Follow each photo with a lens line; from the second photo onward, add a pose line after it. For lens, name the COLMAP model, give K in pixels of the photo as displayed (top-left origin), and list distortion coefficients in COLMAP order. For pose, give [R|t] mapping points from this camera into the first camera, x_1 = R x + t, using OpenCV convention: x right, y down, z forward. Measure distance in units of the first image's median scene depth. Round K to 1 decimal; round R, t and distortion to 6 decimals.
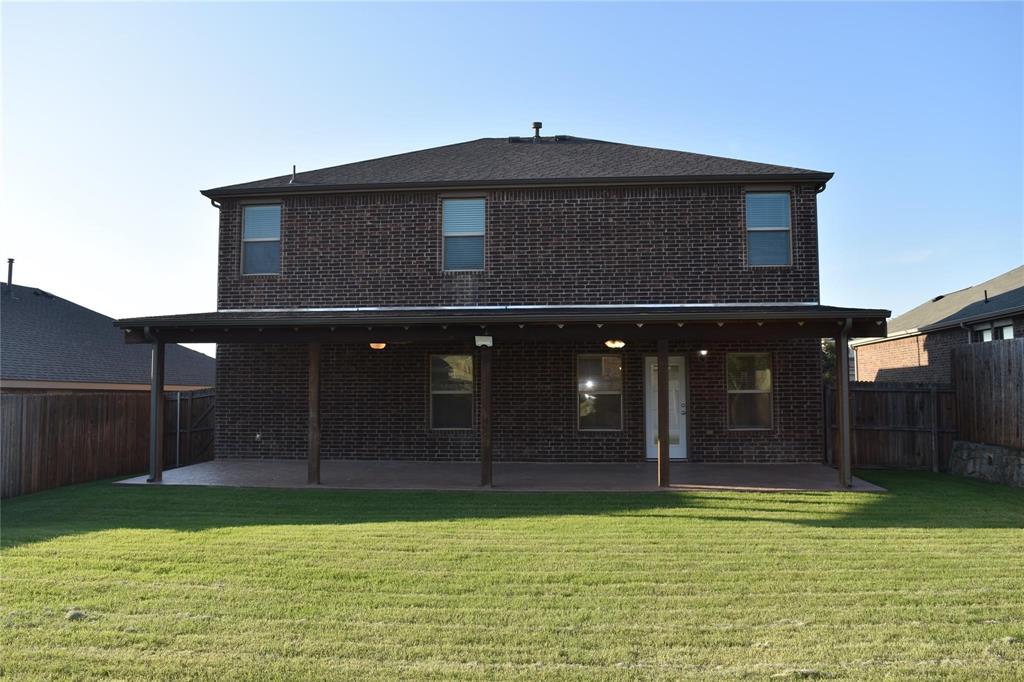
lens RADIAL K [[792.7, 0, 513.3], [0, 792.7, 339.6], [0, 0, 1]] dist [-0.069942, 0.003472]
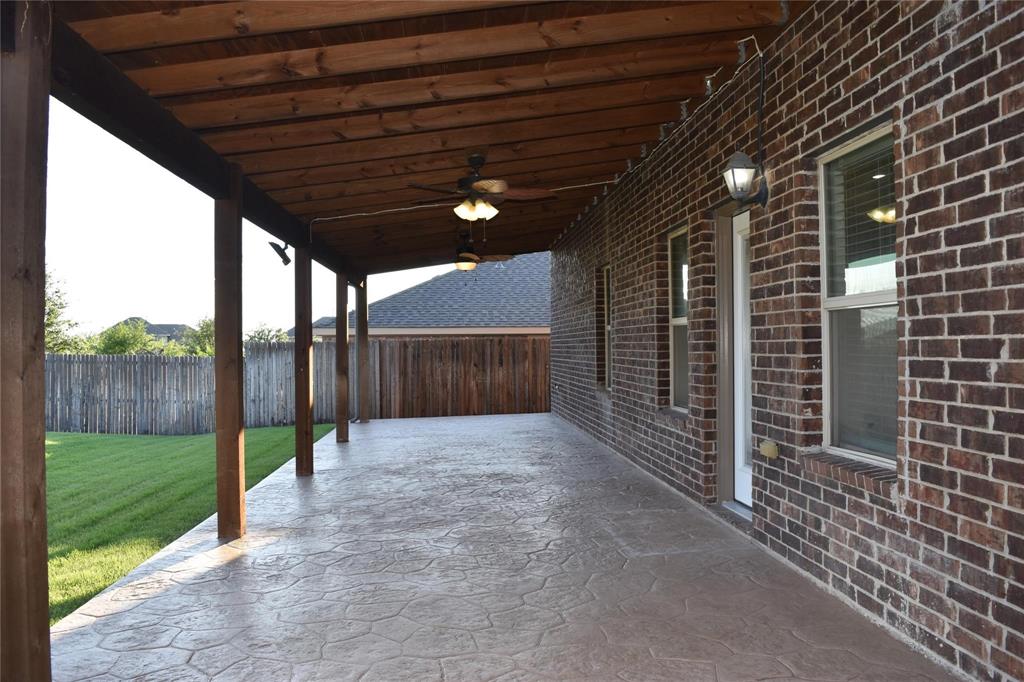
lens RADIAL K [[792.7, 0, 513.1], [0, 792.7, 342.1], [0, 0, 1]] dist [-0.069942, 0.003472]
pose [[0.228768, -0.004187, -0.973472, 0.513254], [0.075364, 0.997066, 0.013423, 0.068508], [0.970559, -0.076436, 0.228413, 0.856539]]
